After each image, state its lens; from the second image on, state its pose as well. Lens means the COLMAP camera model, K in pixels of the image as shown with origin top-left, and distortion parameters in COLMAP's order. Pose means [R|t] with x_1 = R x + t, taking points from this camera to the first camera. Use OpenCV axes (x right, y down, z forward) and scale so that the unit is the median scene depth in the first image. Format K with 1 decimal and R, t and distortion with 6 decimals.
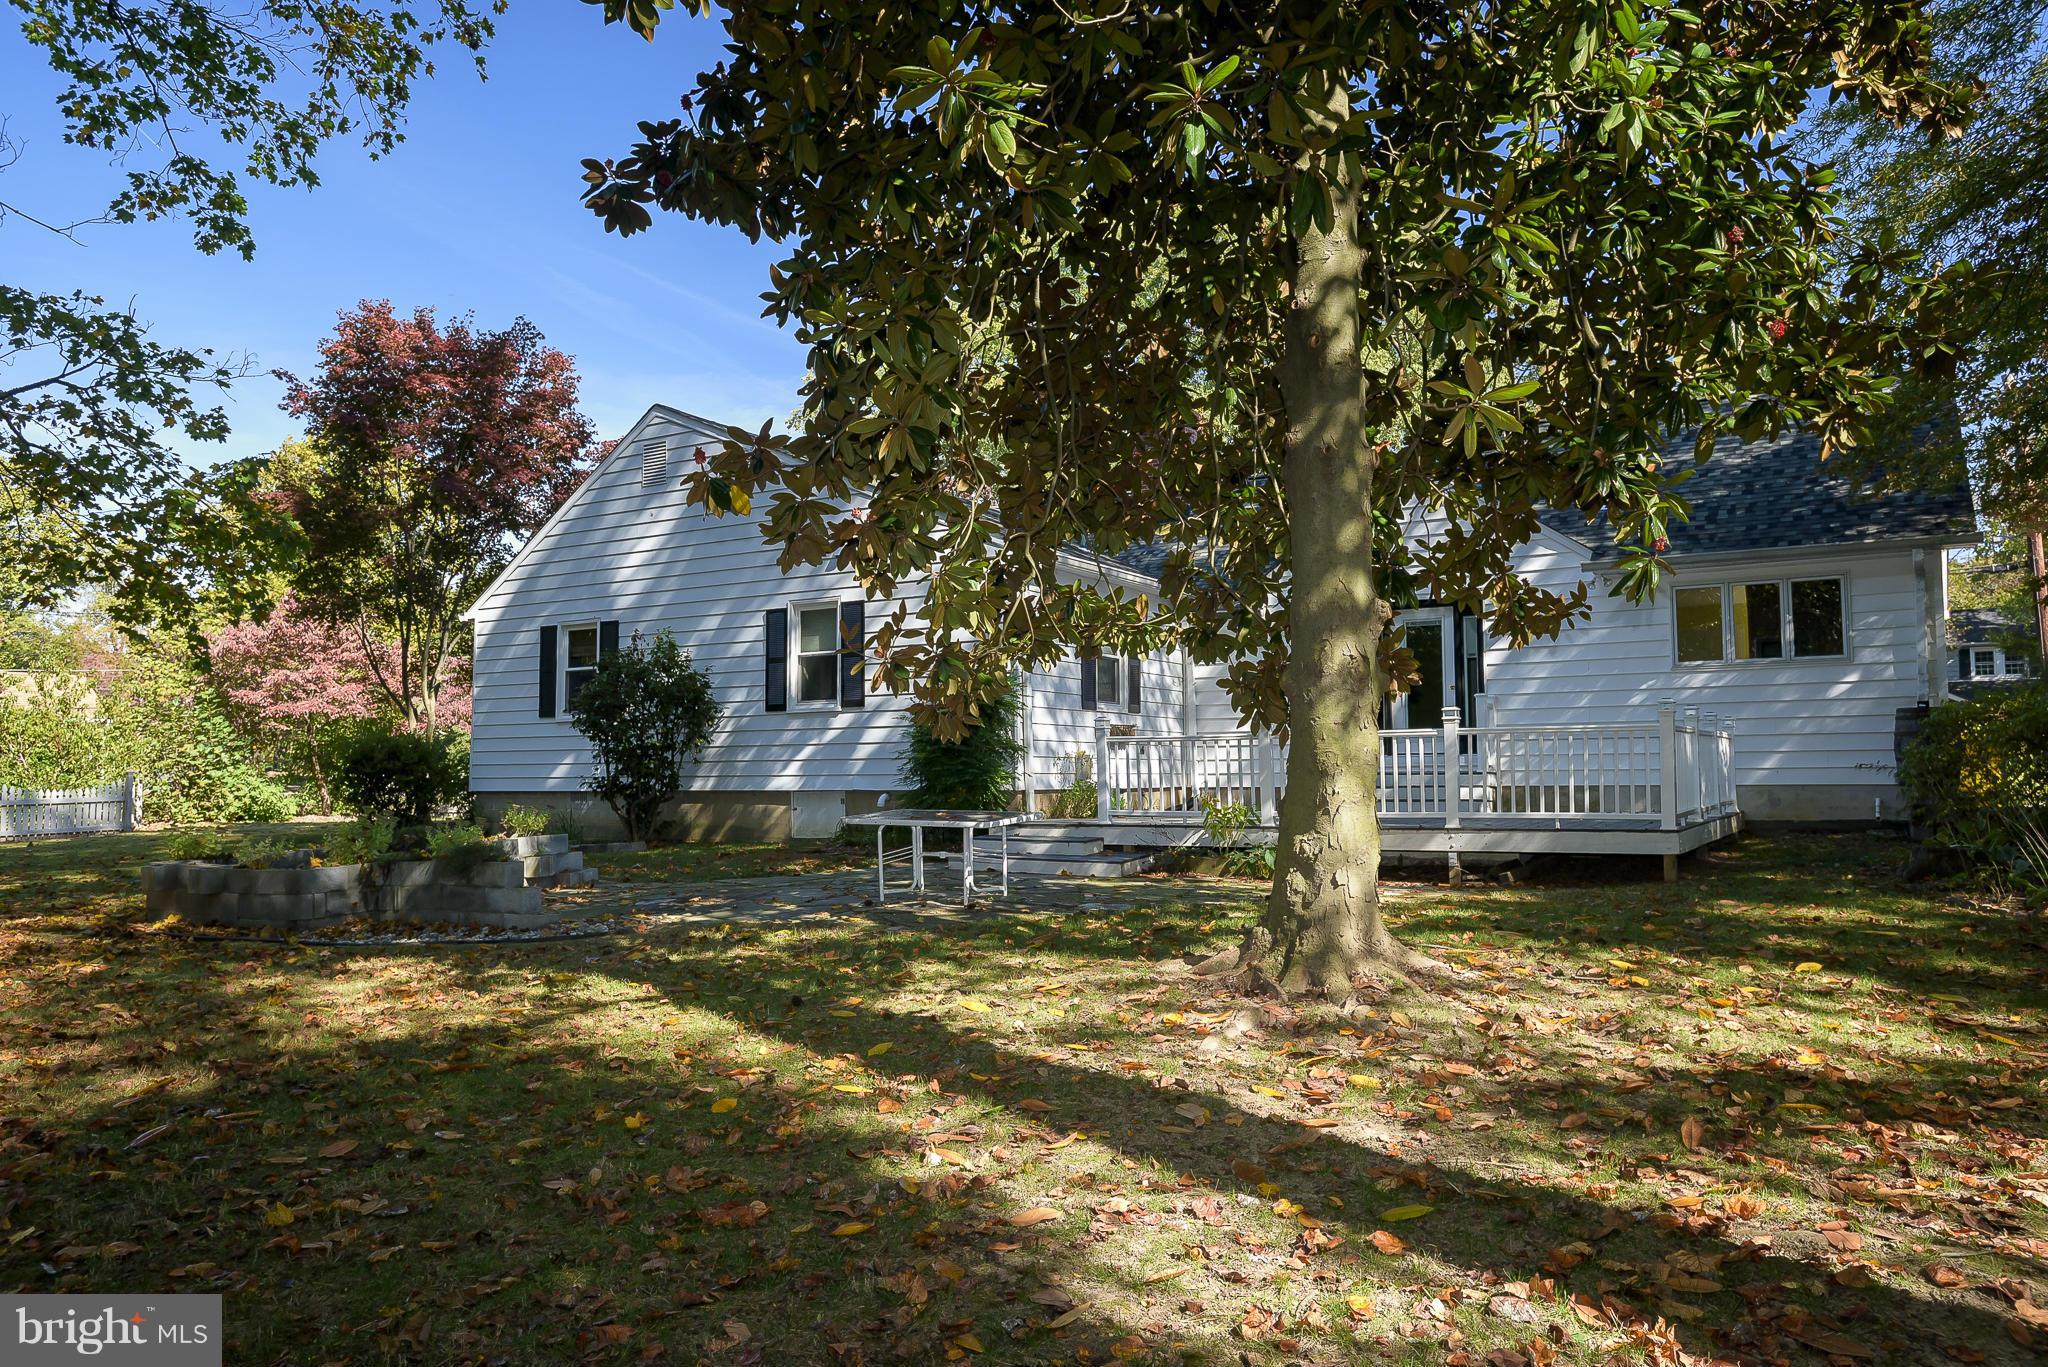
lens RADIAL K [[1292.4, 0, 1024.0], [0, 1292.4, 683.5], [0, 0, 1]] dist [0.000840, 0.001424]
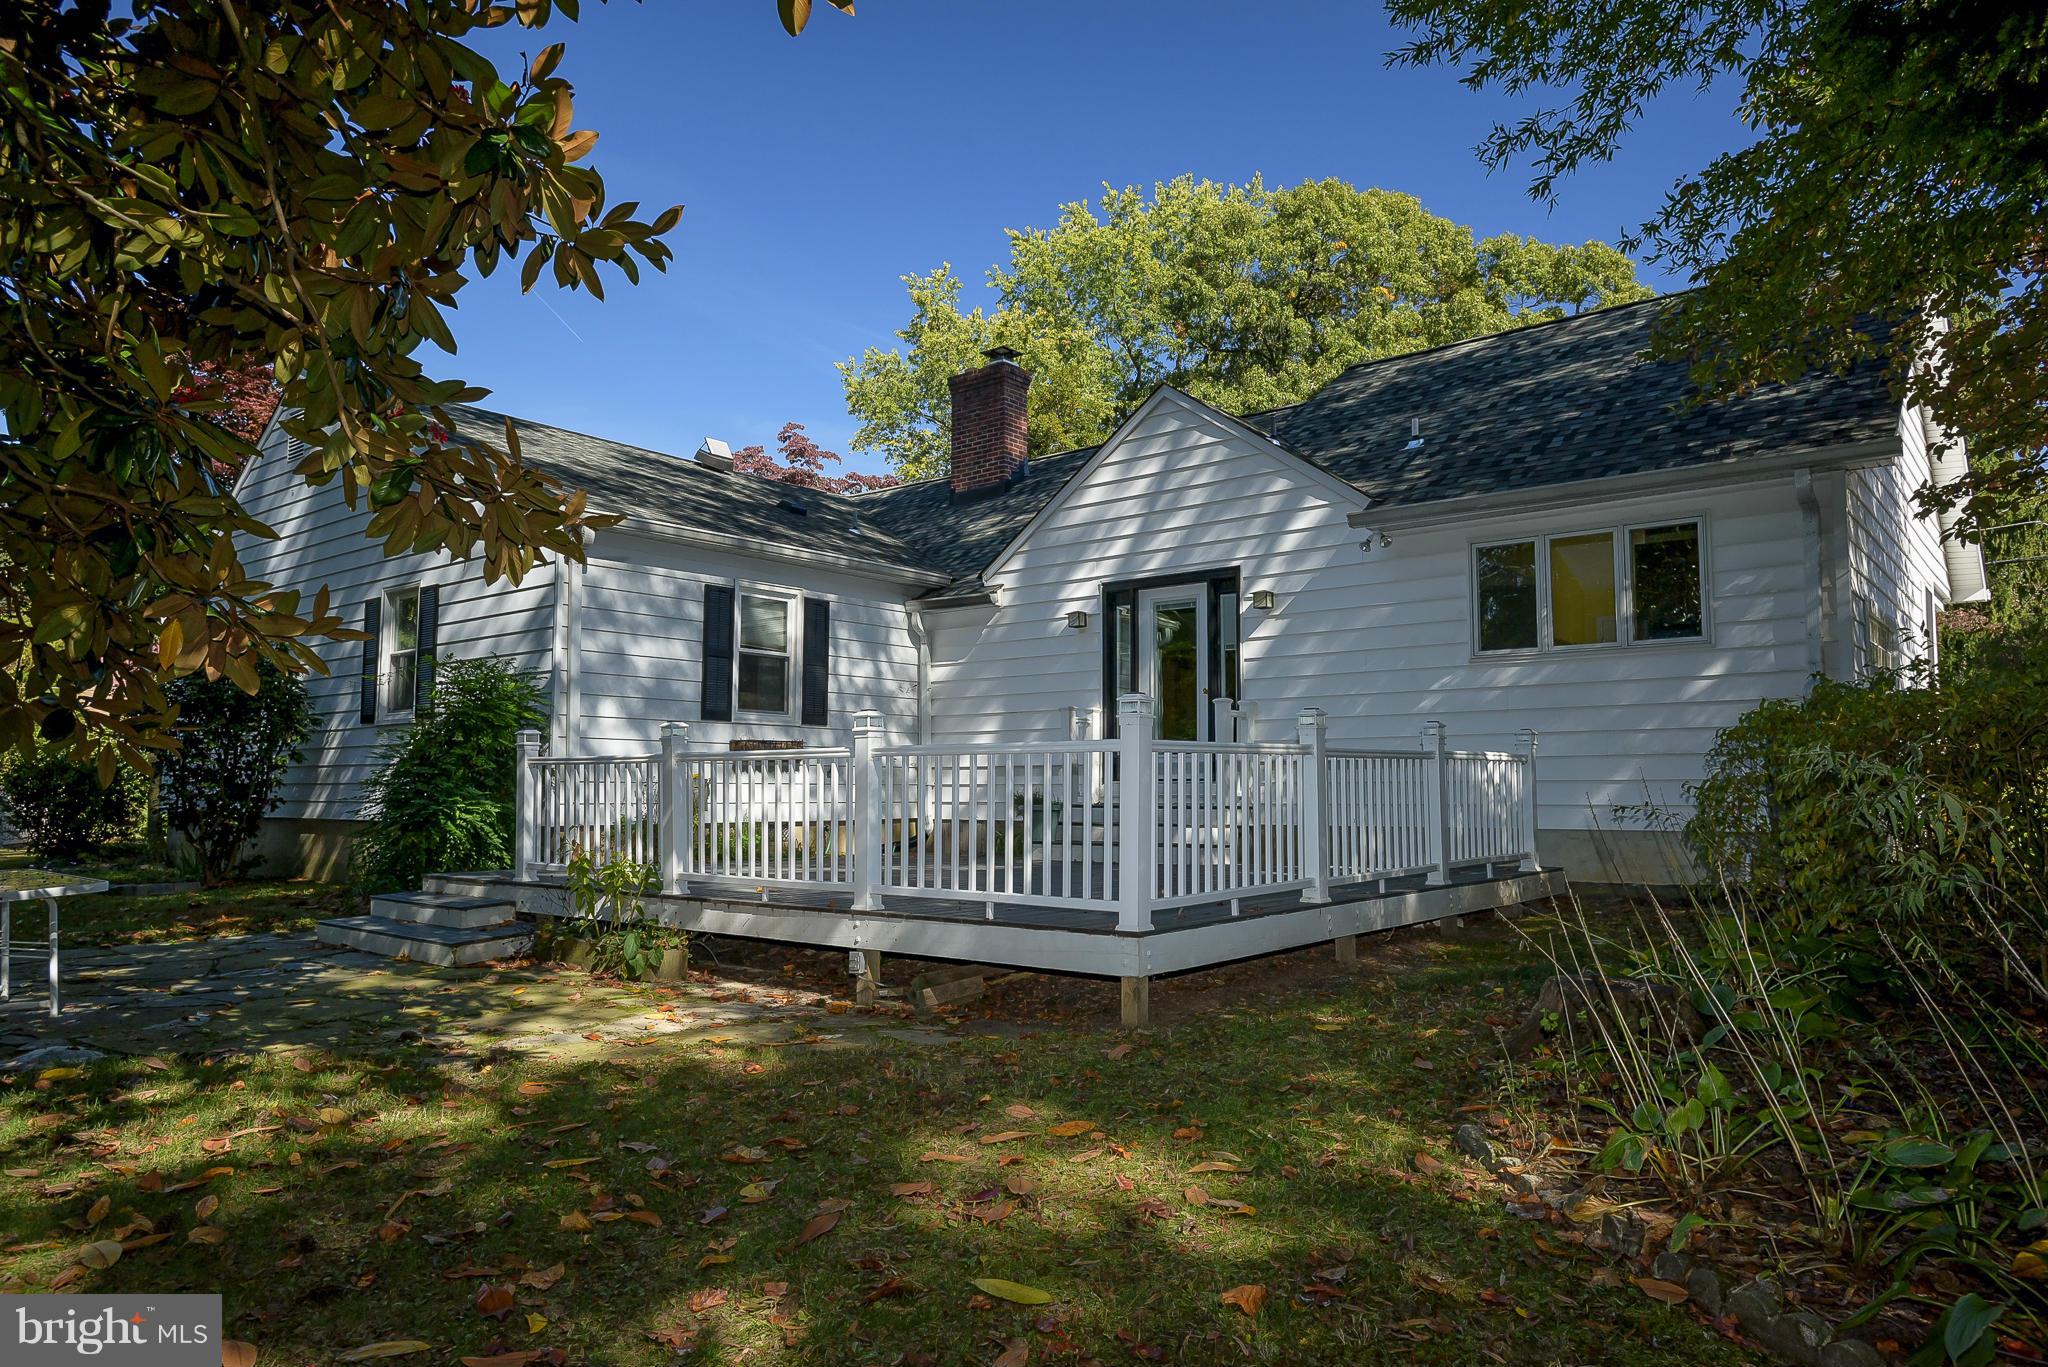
lens RADIAL K [[1224.2, 0, 1024.0], [0, 1224.2, 683.5], [0, 0, 1]] dist [-0.007779, -0.000790]
pose [[0.991745, -0.005962, -0.128087, 0.347828], [0.004147, 0.999887, -0.014431, 0.009632], [0.128159, 0.013780, 0.991658, 0.315008]]
